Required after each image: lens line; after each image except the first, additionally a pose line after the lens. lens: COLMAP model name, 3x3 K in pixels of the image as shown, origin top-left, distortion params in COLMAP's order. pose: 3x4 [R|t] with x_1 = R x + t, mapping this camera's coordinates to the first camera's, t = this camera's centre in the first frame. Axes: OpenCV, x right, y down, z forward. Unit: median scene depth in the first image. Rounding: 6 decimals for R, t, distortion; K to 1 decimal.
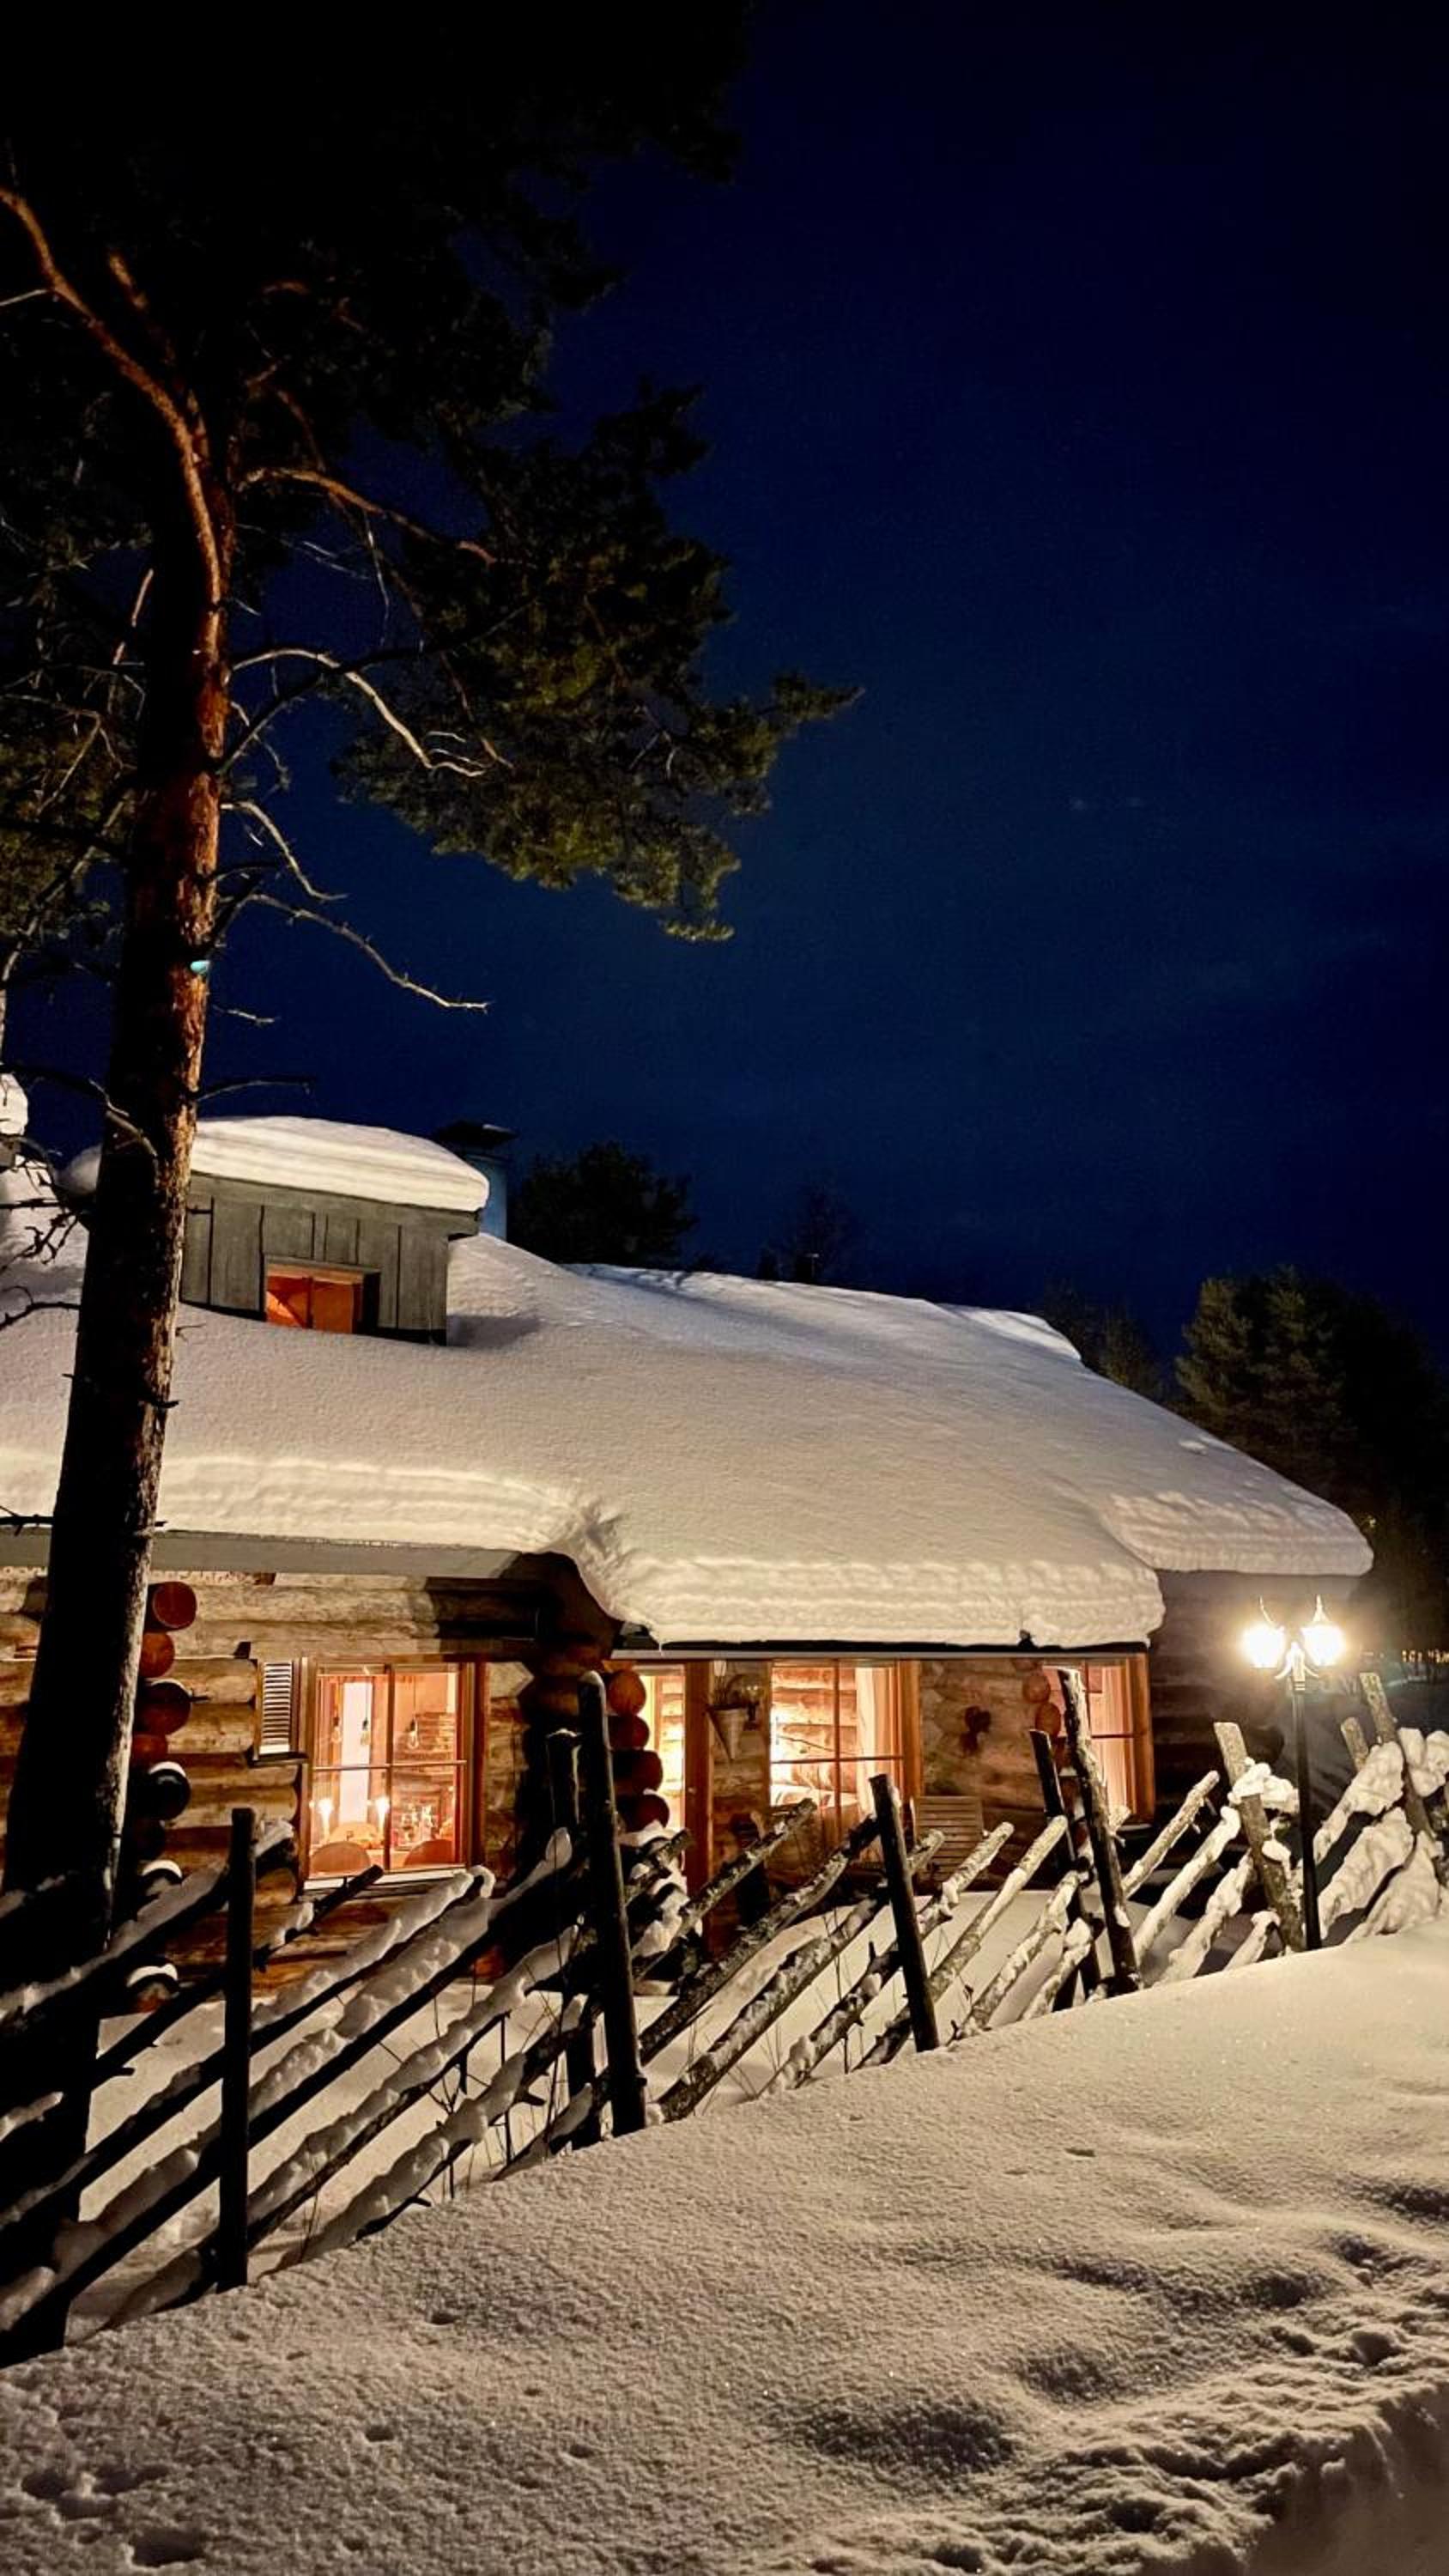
lens RADIAL K [[1993.3, 0, 717.2], [0, 1993.3, 1276.2], [0, 0, 1]] dist [0.068262, -0.052342]
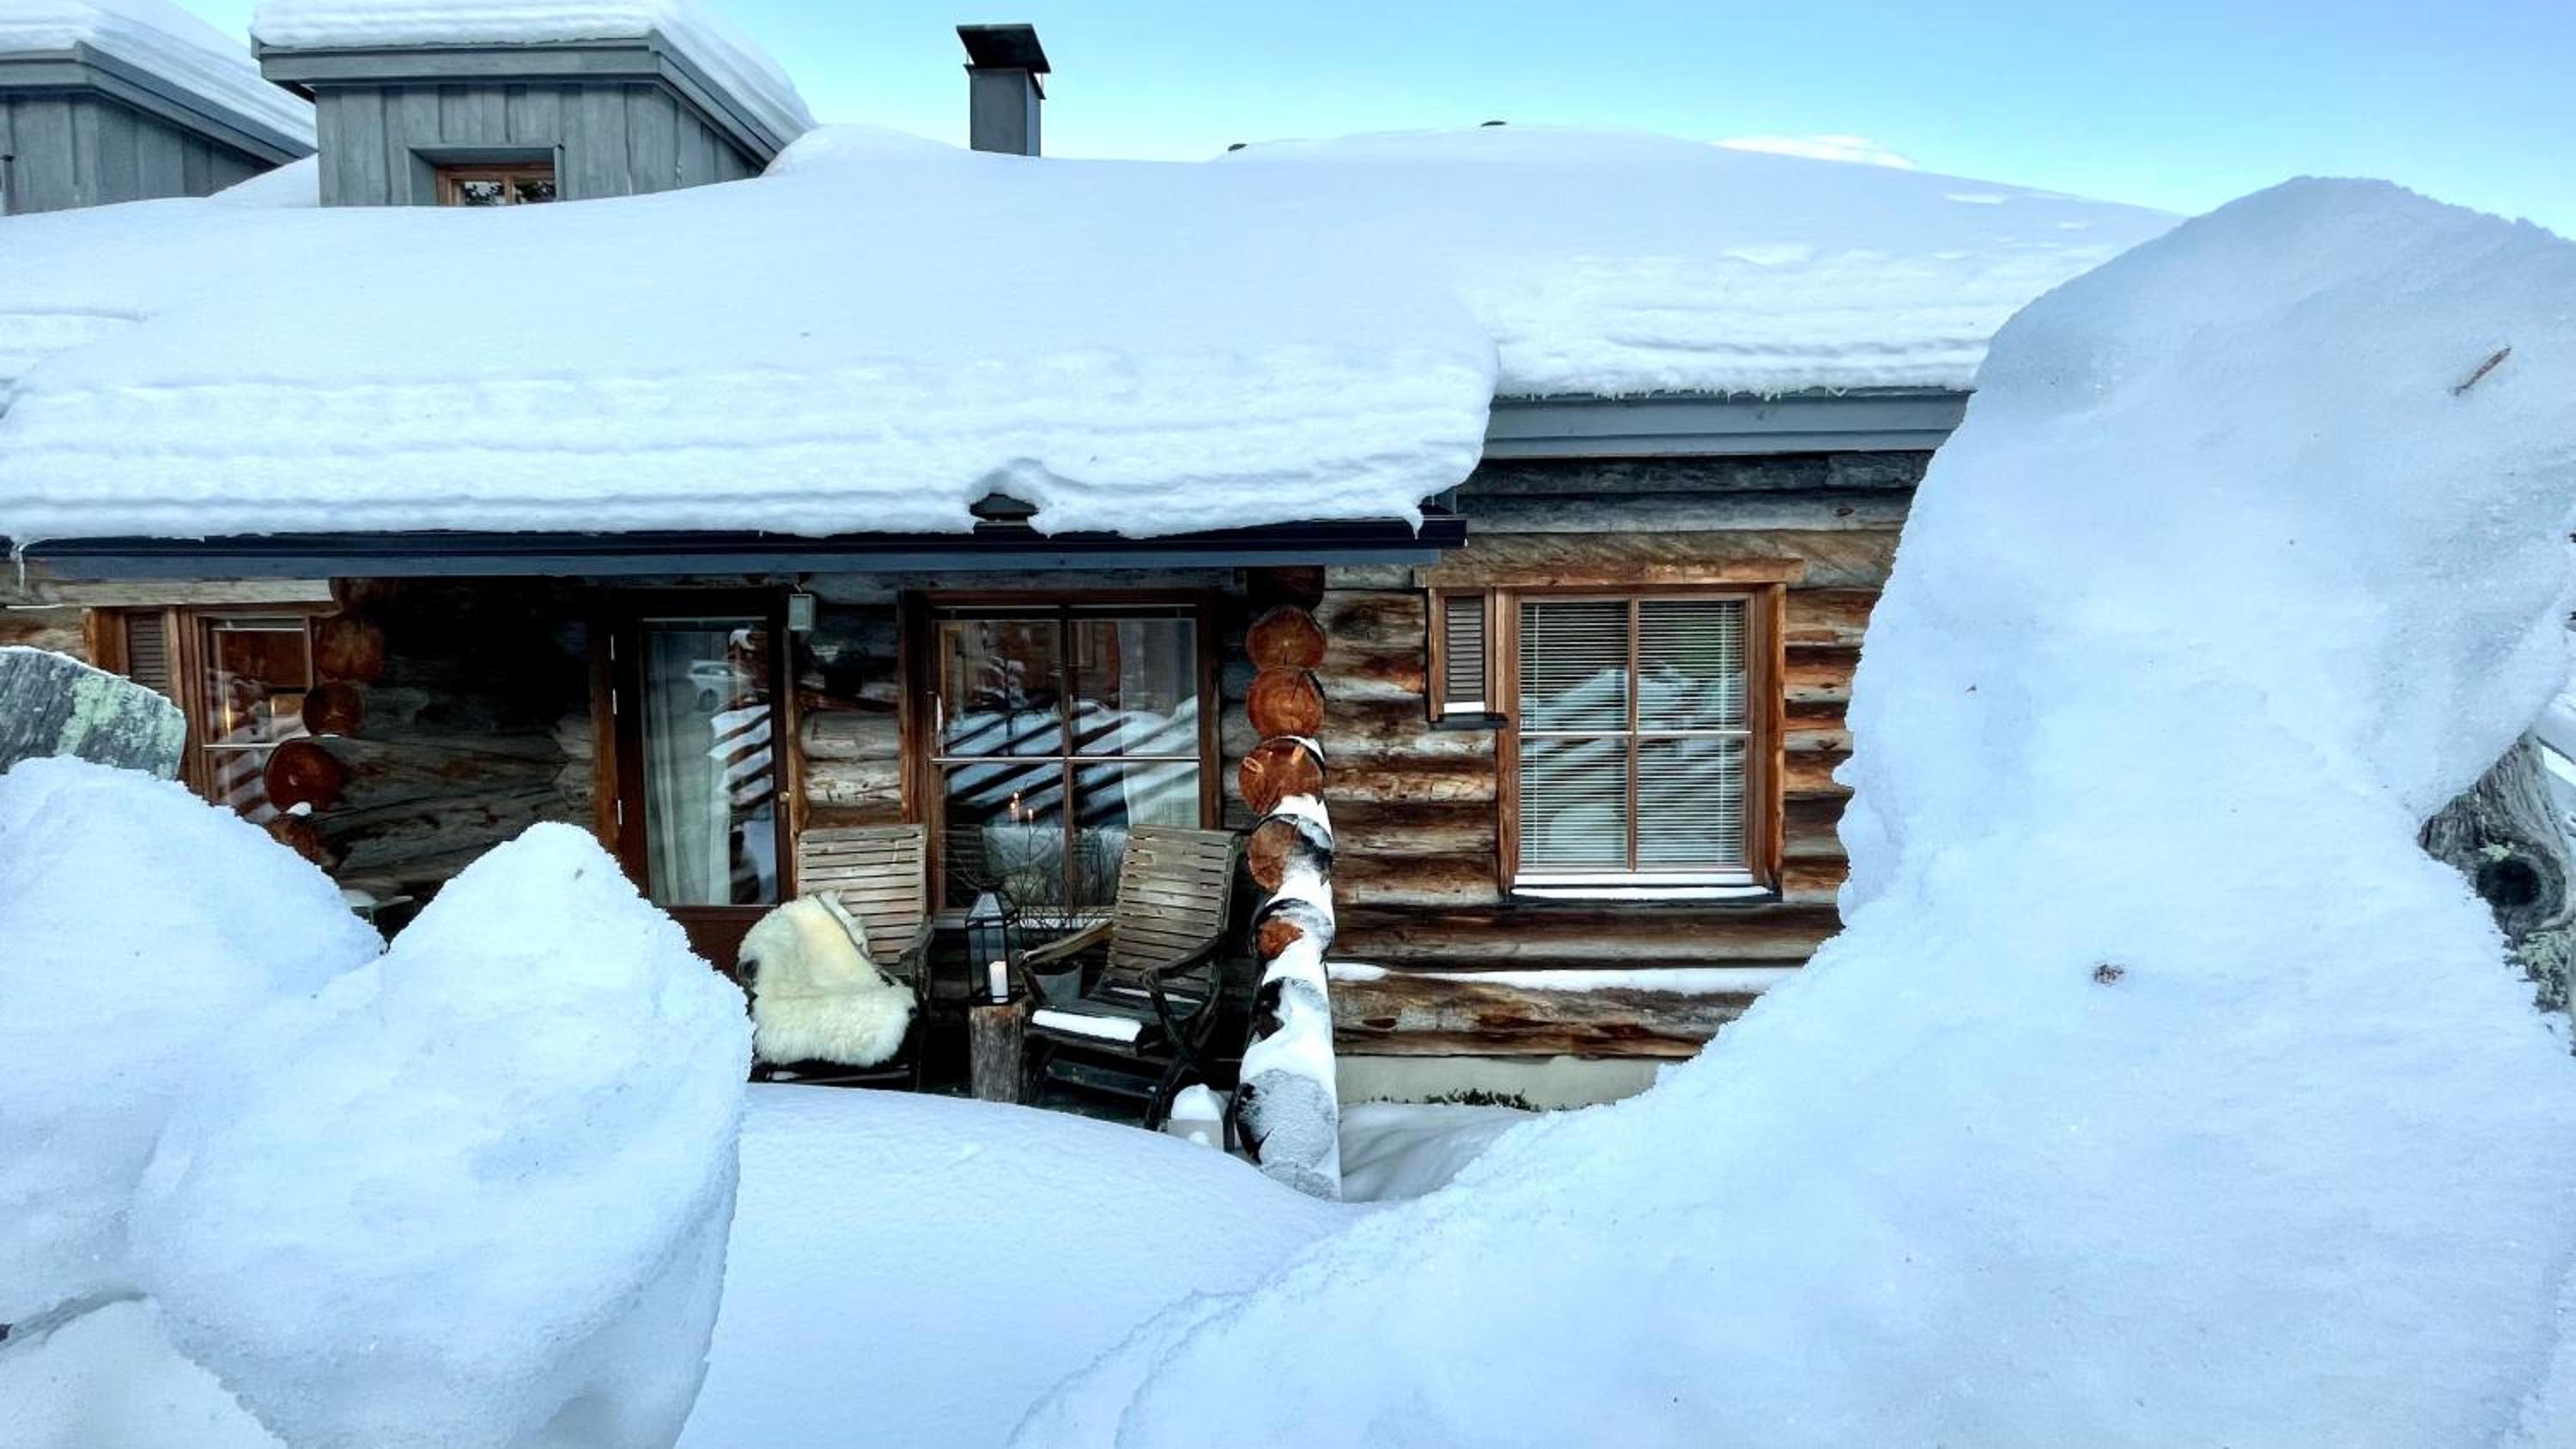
lens RADIAL K [[1040.4, 0, 1281.7], [0, 1040.4, 727.2], [0, 0, 1]] dist [-0.005393, 0.000505]
pose [[0.794588, 0.026383, -0.606576, 0.375550], [0.118037, 0.973281, 0.196955, 0.207368], [0.595565, -0.228097, 0.770243, 0.937413]]
